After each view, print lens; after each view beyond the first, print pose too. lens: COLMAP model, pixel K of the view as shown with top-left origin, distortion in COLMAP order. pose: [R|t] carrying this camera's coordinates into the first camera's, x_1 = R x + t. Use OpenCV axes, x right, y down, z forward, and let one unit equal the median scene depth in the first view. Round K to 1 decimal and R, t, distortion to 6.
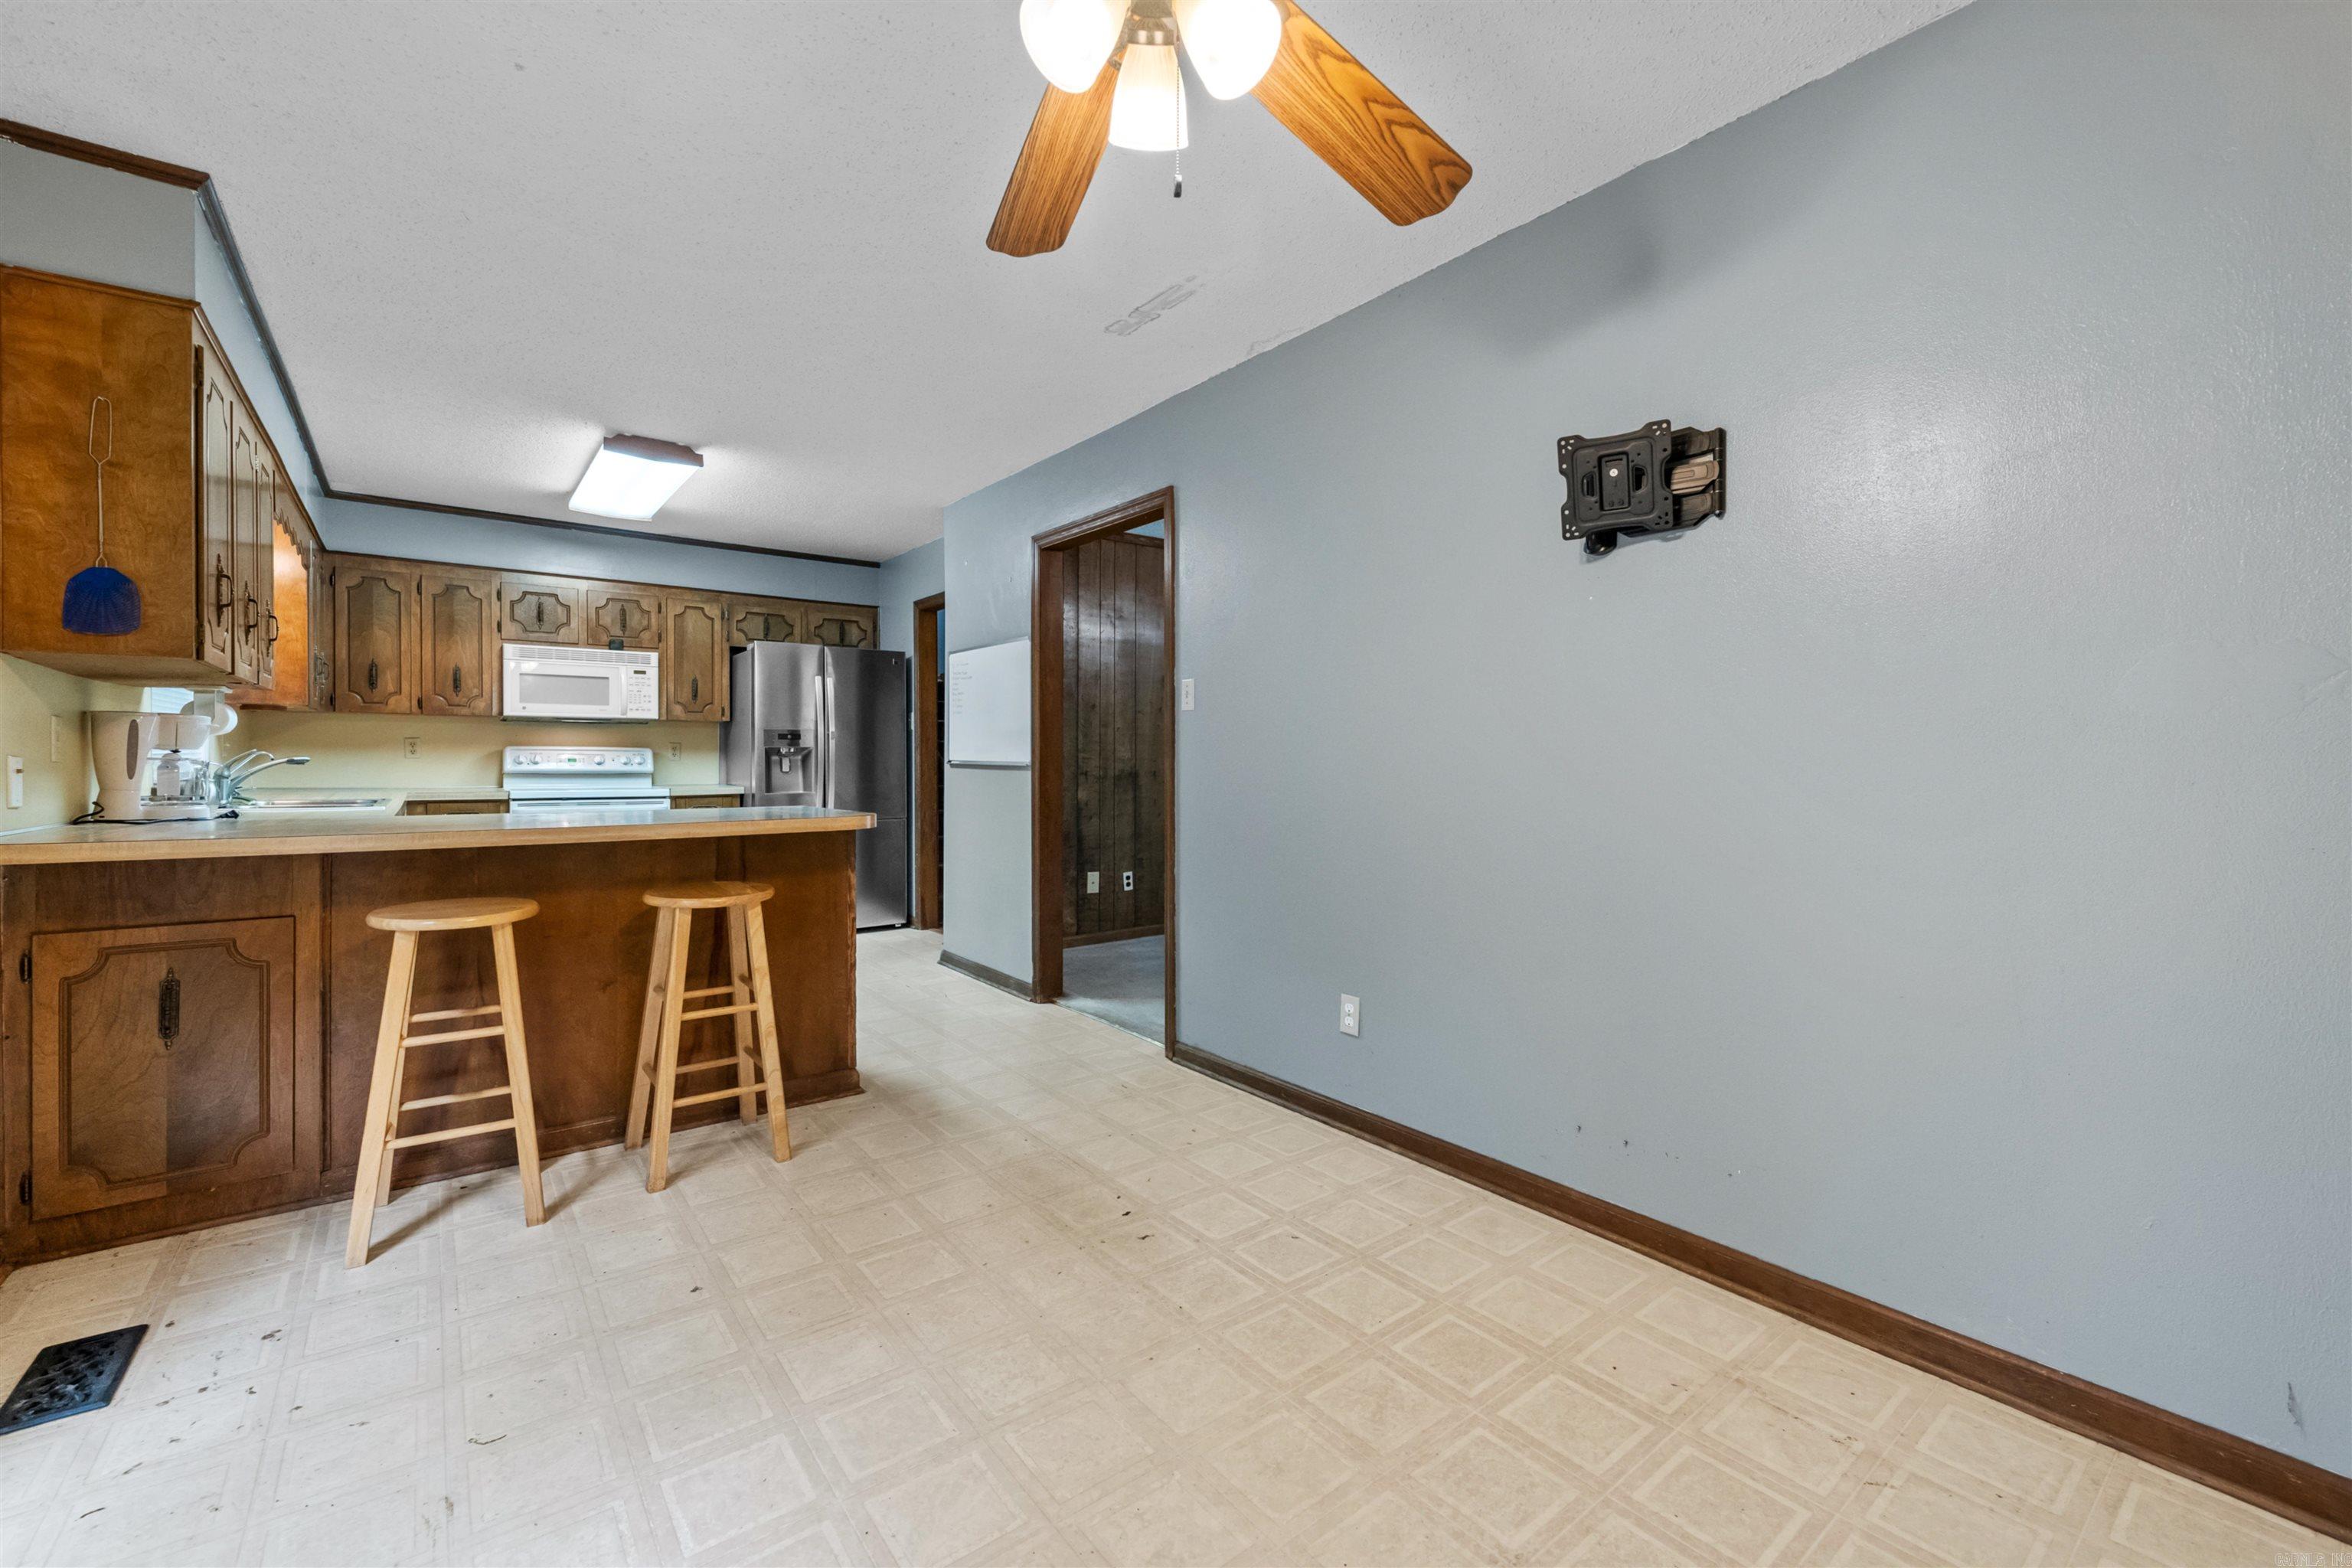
lens RADIAL K [[971.2, 0, 1195.0], [0, 971.2, 758.0], [0, 0, 1]] dist [0.005578, -0.003053]
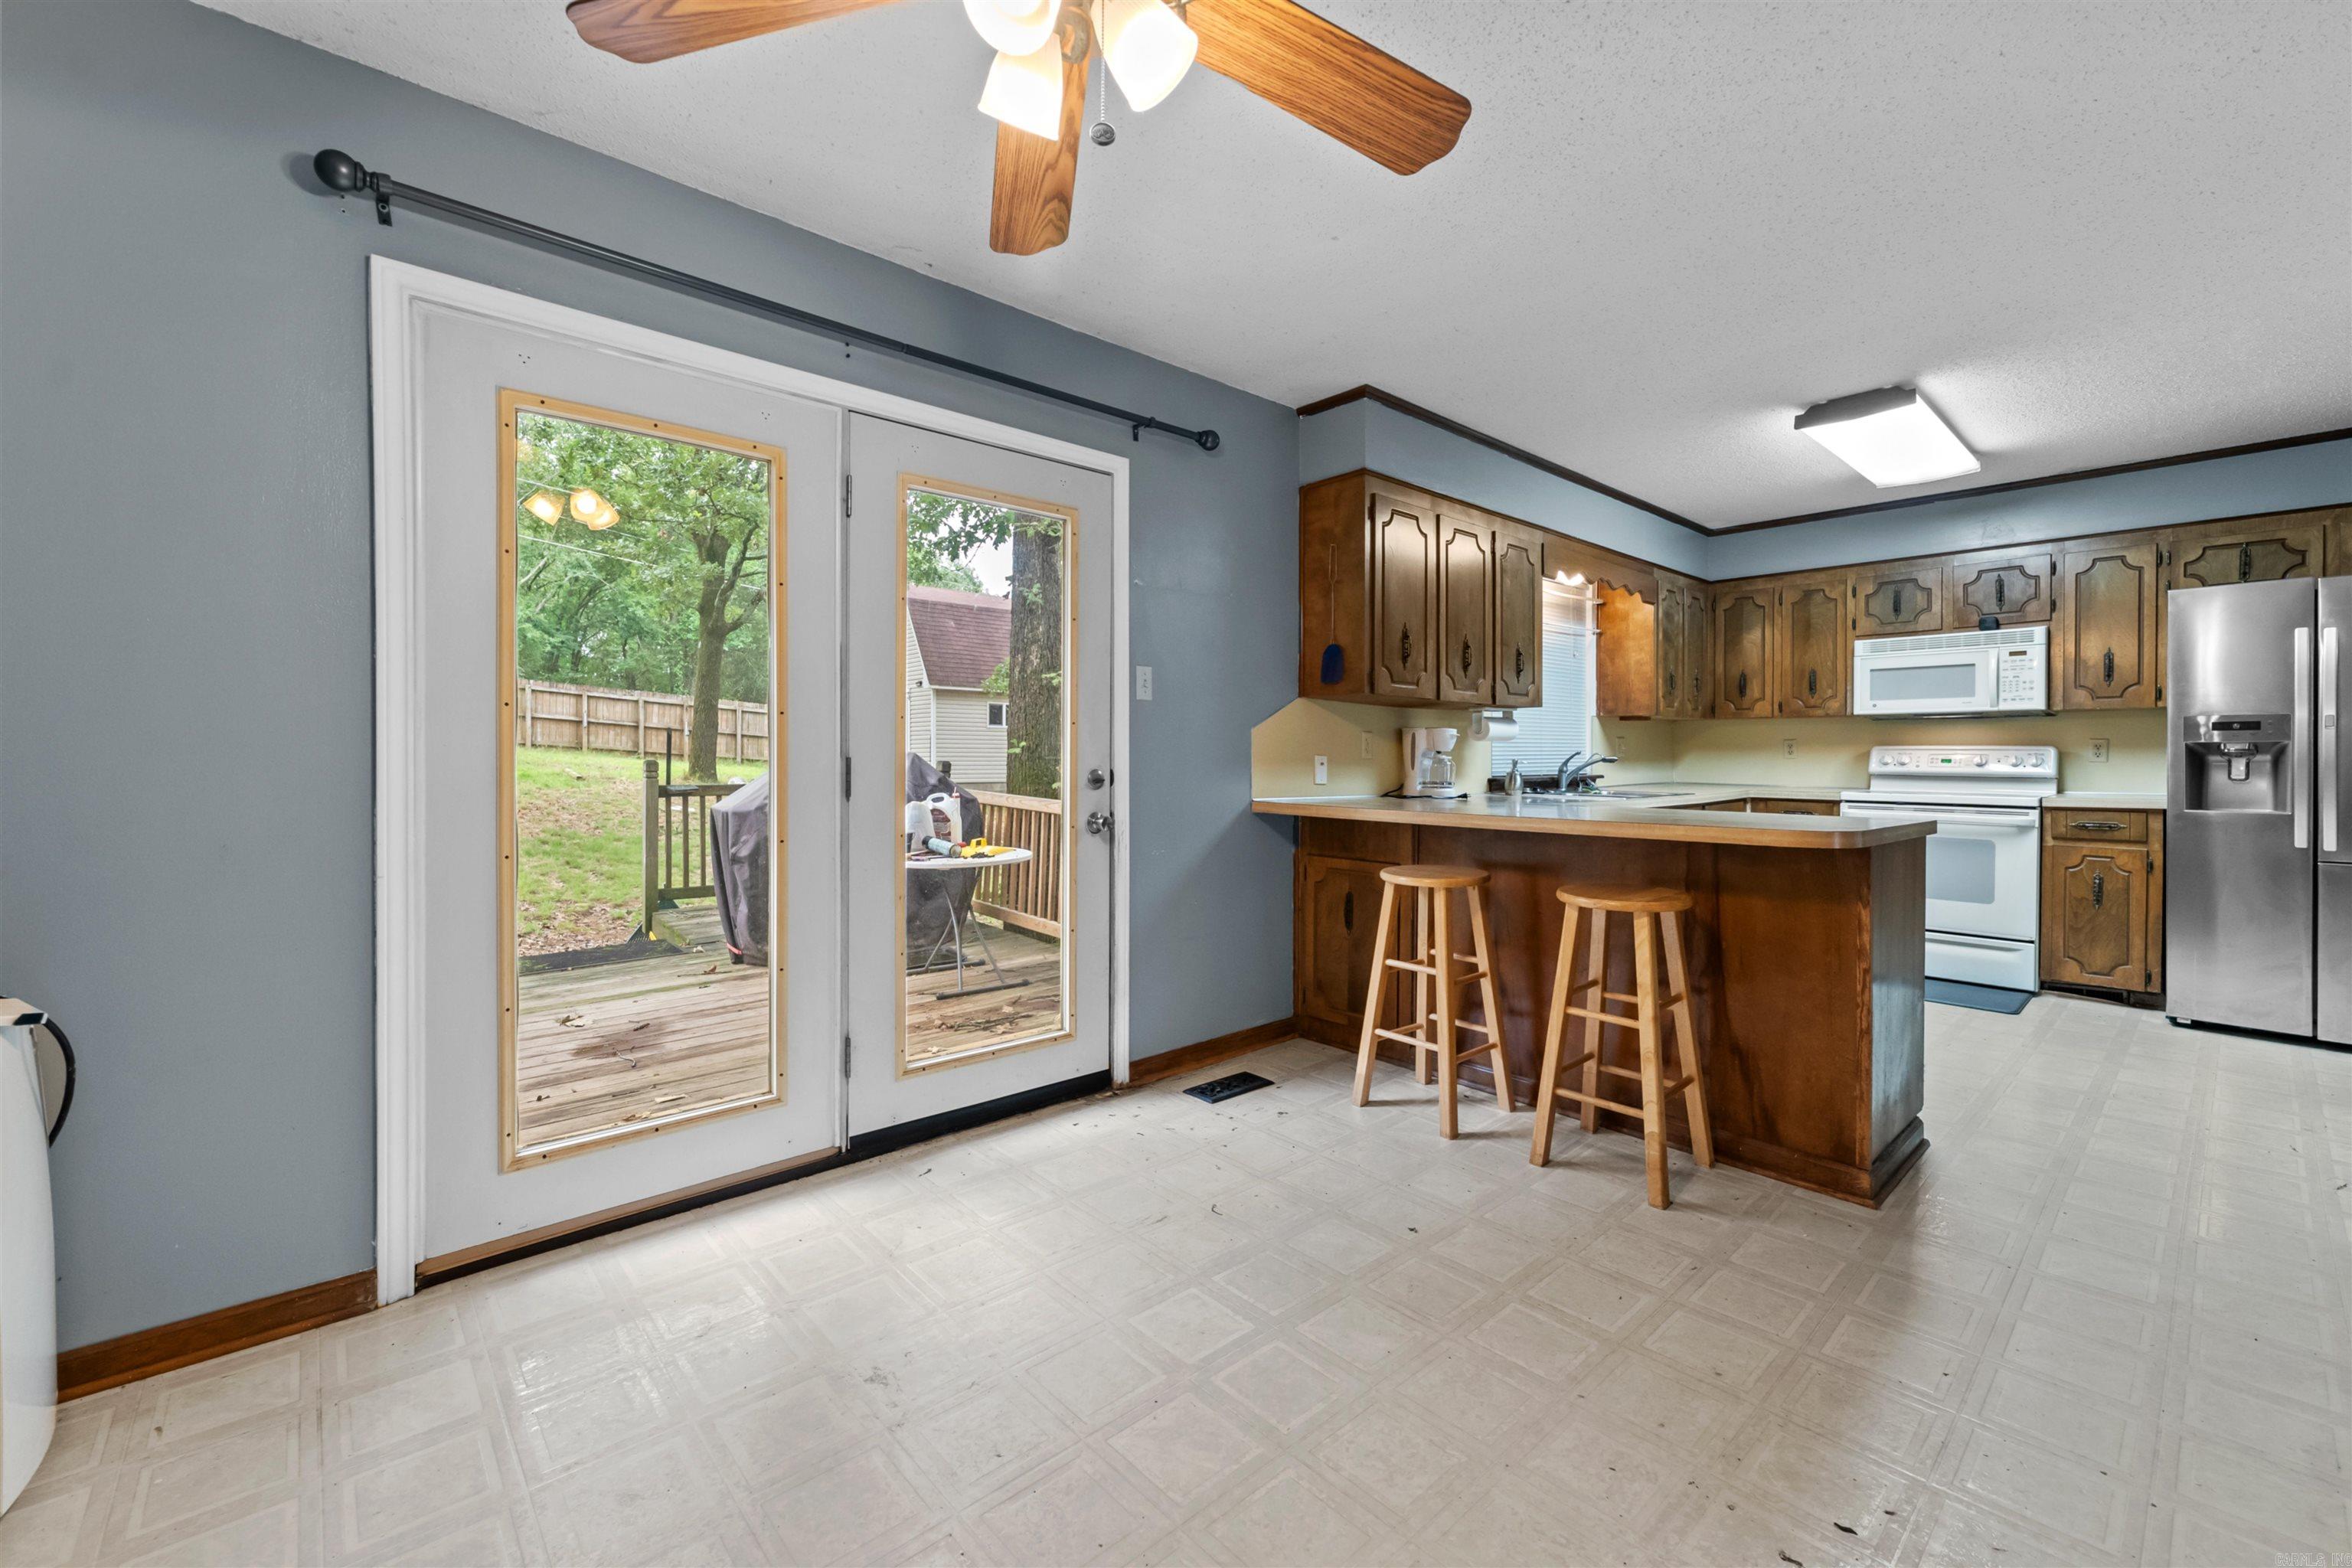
lens RADIAL K [[971.2, 0, 1143.9], [0, 971.2, 760.6], [0, 0, 1]] dist [0.005578, -0.003053]
pose [[0.044773, 0.002806, -0.998993, 0.238005], [-0.003450, 0.999991, 0.002654, 0.002098], [0.998991, 0.003328, 0.044782, 0.260298]]
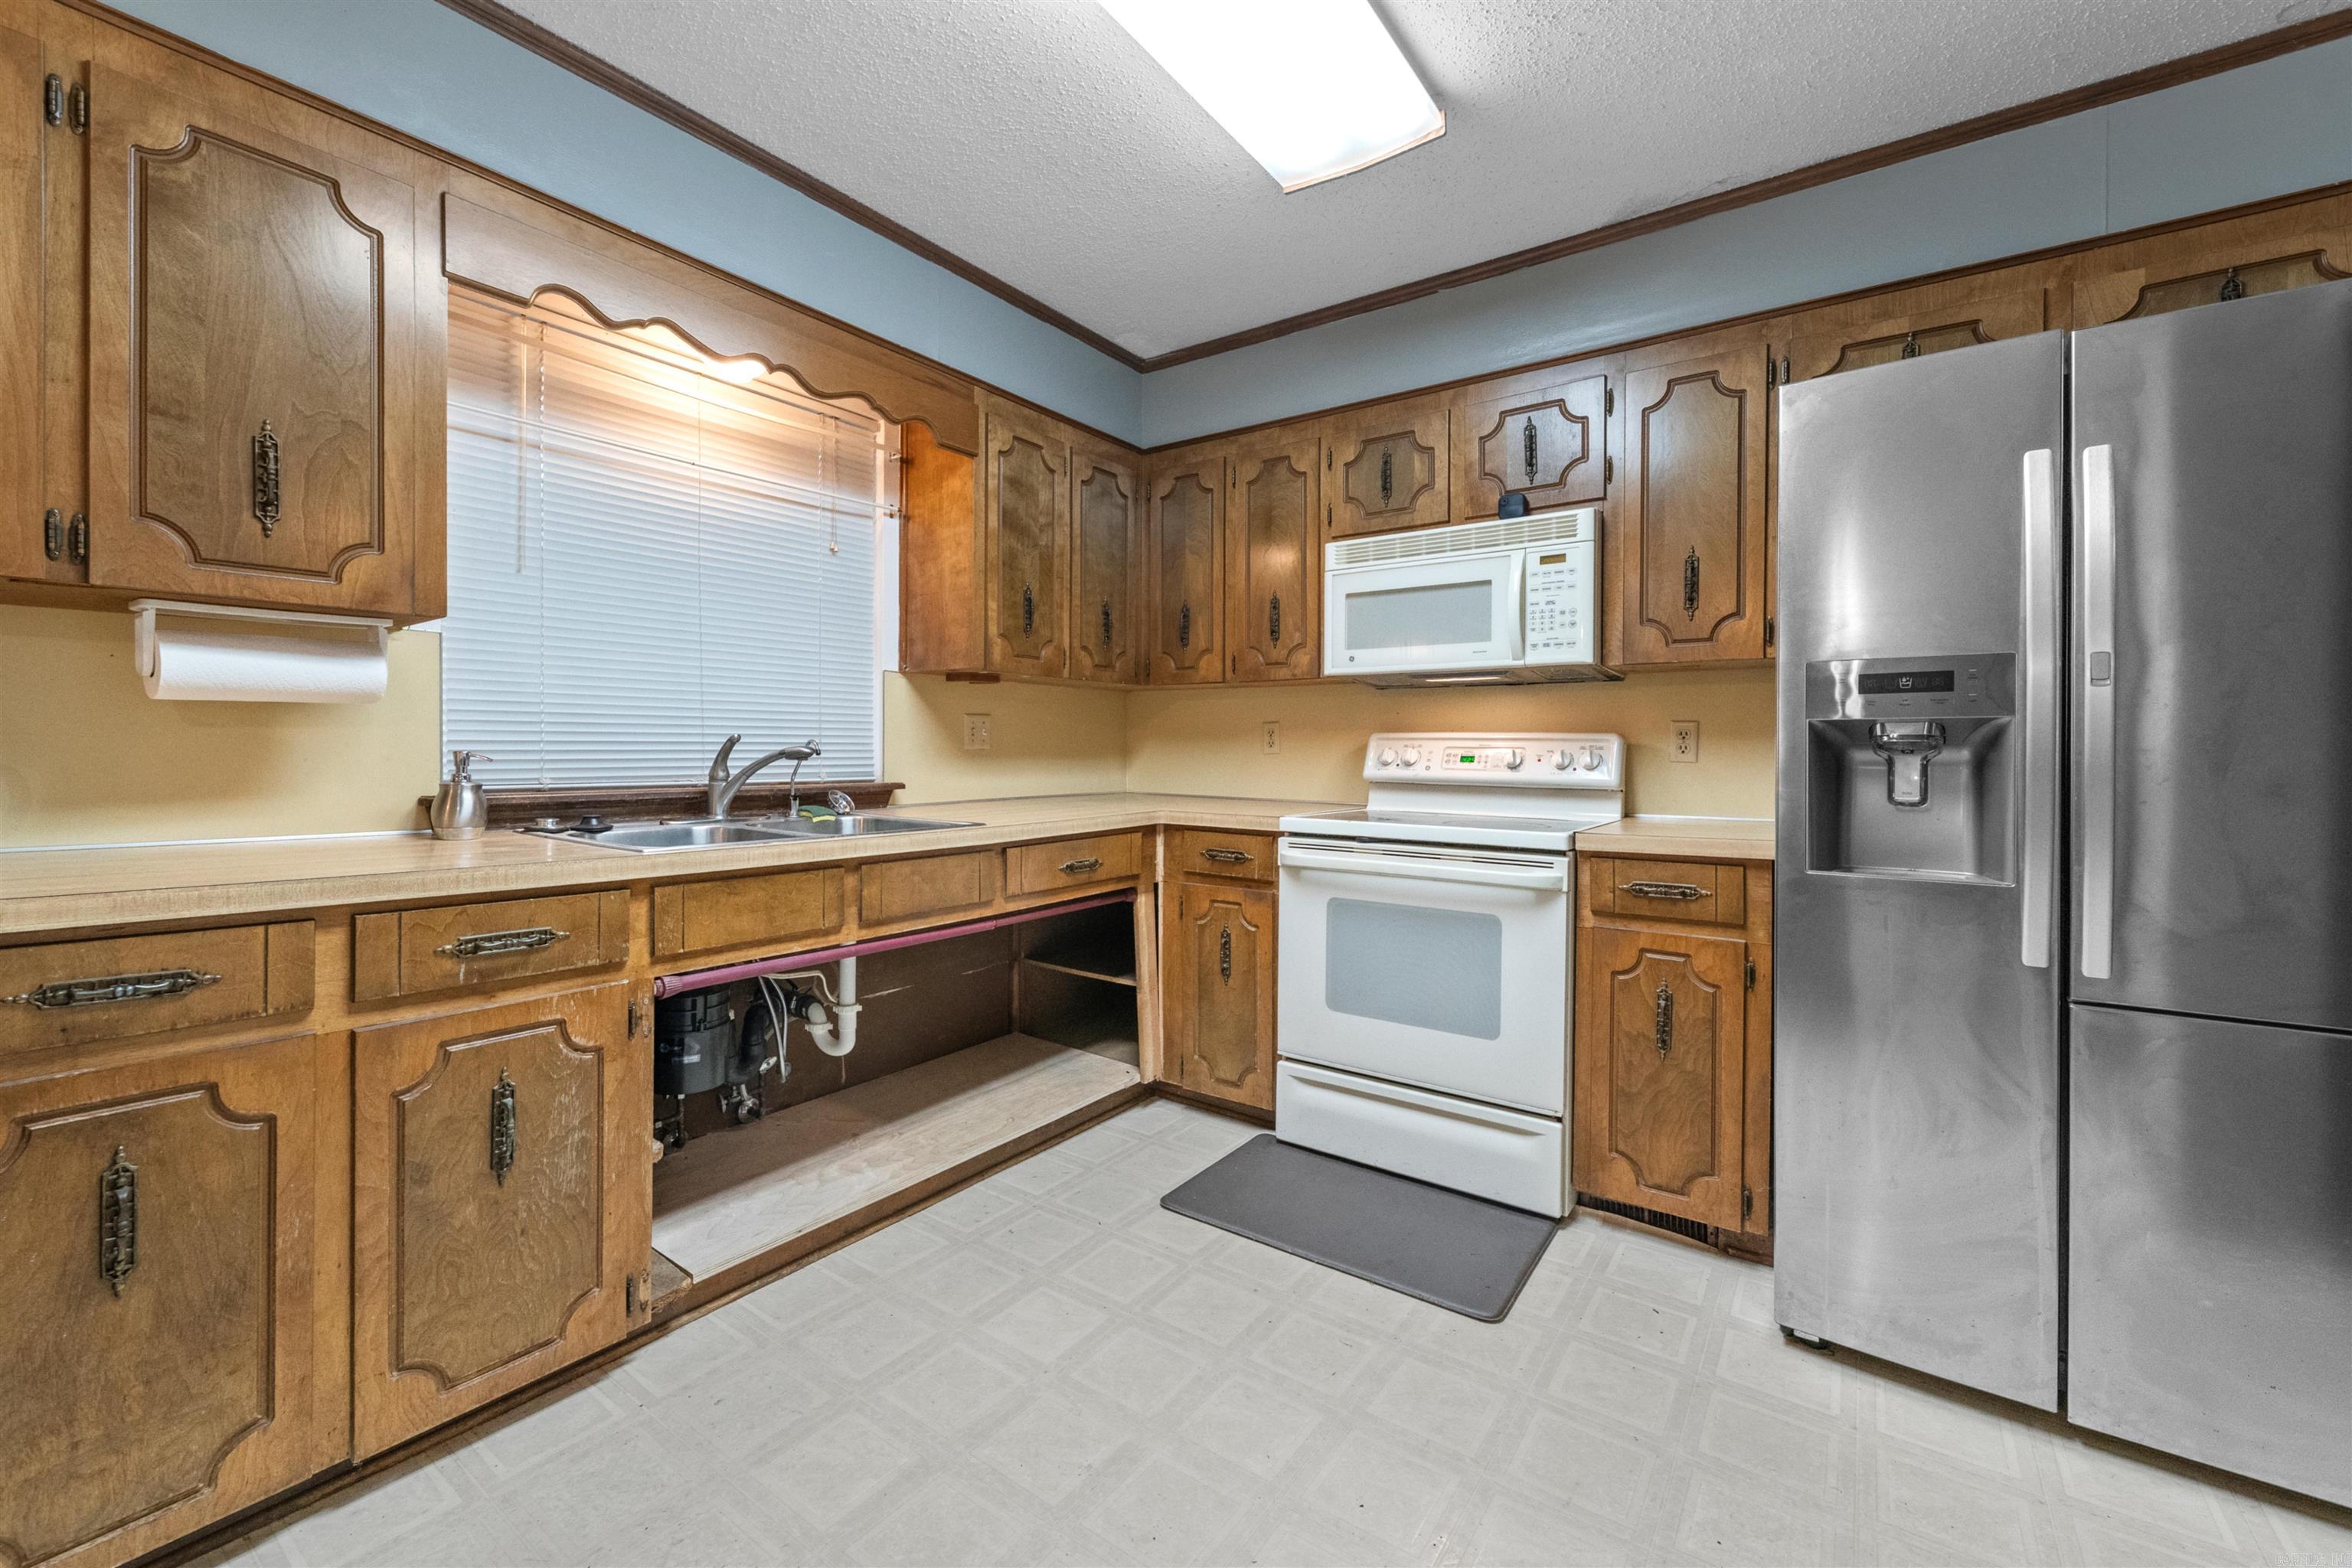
lens RADIAL K [[971.2, 0, 1156.7], [0, 971.2, 753.4], [0, 0, 1]] dist [0.005578, -0.003053]
pose [[0.262733, 0.001306, -0.964868, -0.220687], [-0.008406, 0.999964, -0.000935, 0.001034], [0.964832, 0.008356, 0.262734, 0.802109]]
